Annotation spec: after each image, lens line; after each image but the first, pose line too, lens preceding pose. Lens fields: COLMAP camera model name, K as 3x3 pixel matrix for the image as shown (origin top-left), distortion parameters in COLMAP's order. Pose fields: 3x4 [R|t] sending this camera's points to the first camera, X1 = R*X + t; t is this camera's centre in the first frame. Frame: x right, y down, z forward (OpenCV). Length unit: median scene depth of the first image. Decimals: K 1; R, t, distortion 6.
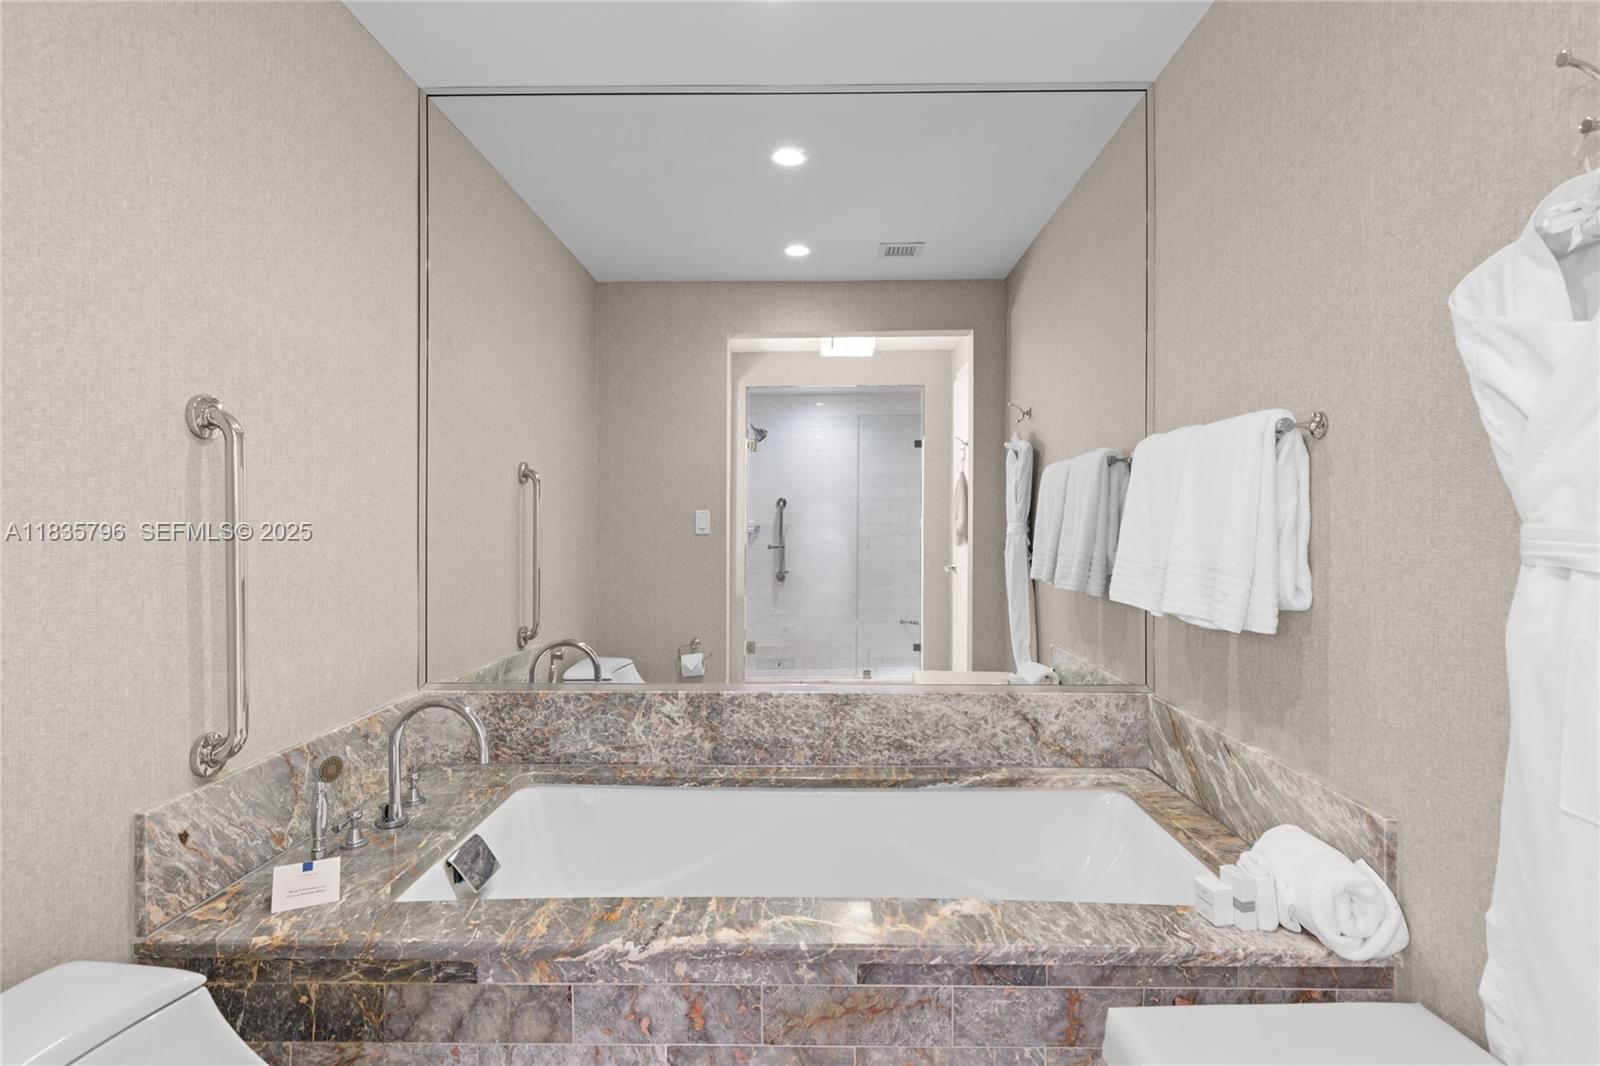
lens RADIAL K [[823.7, 0, 799.6], [0, 823.7, 522.2], [0, 0, 1]] dist [0.002162, 0.000482]
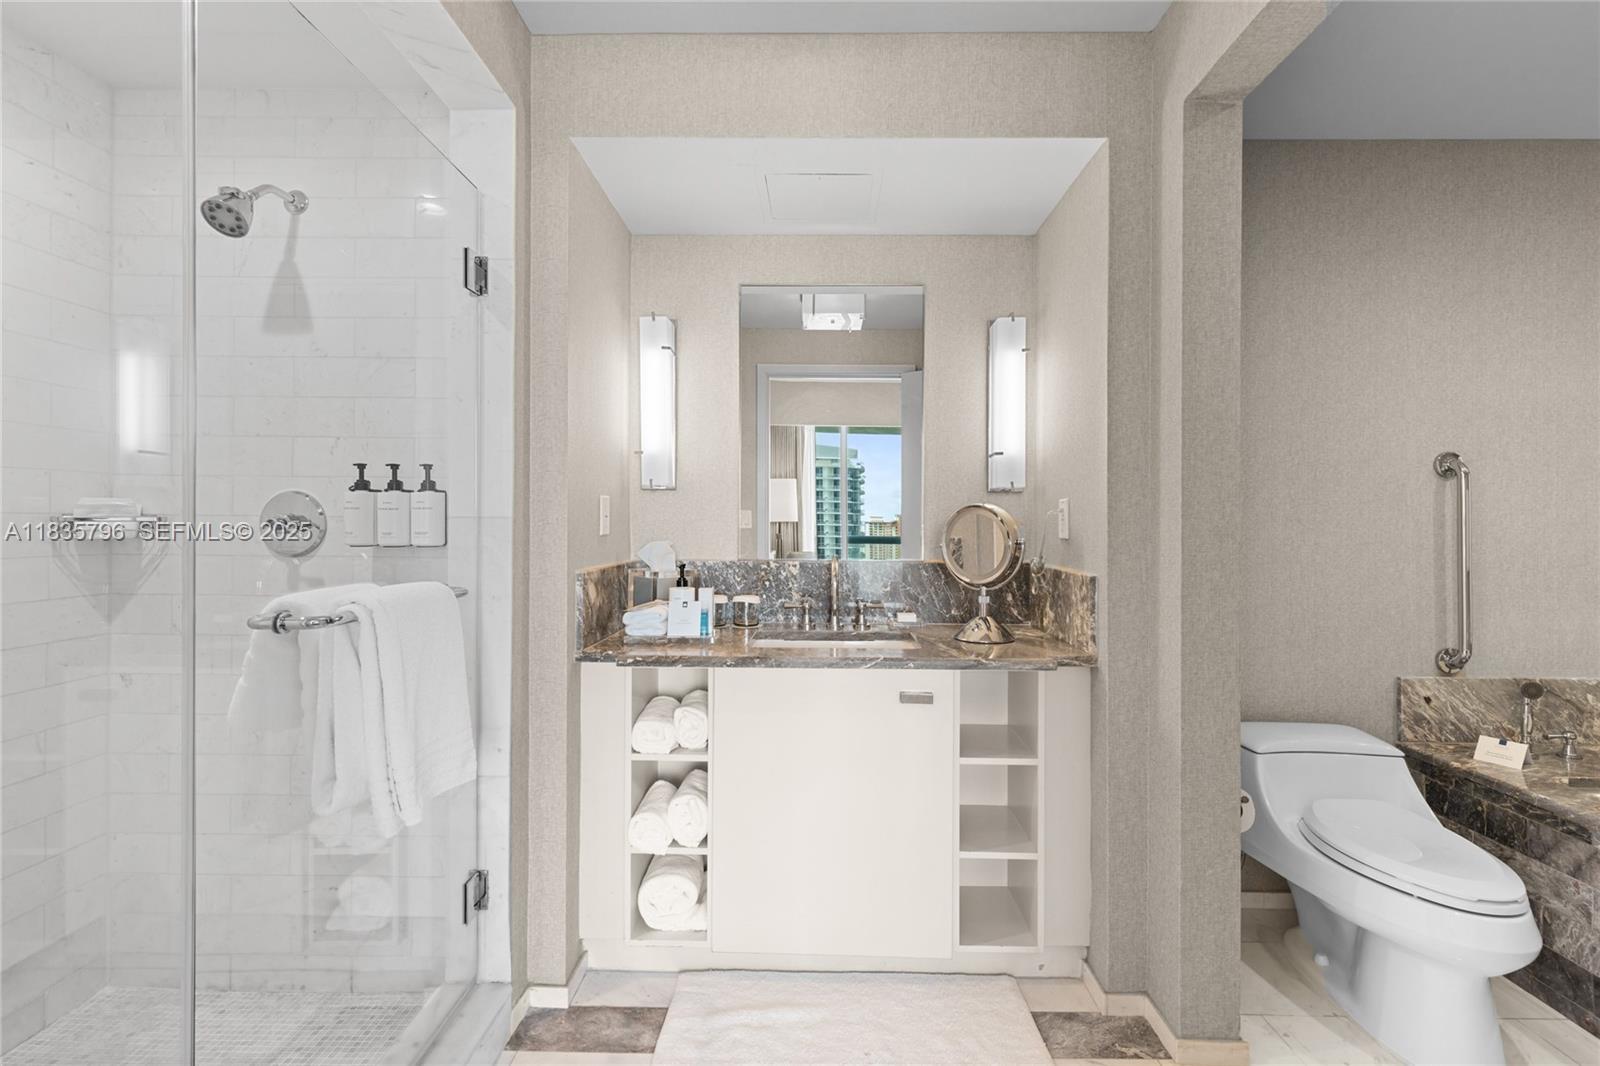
lens RADIAL K [[717.6, 0, 812.5], [0, 717.6, 521.0], [0, 0, 1]] dist [0.006281, -0.000649]
pose [[0.012518, 0.001406, -0.999921, 0.836167], [-0.006829, 0.999976, 0.001320, -0.002358], [0.999898, 0.006812, 0.012527, -0.377962]]
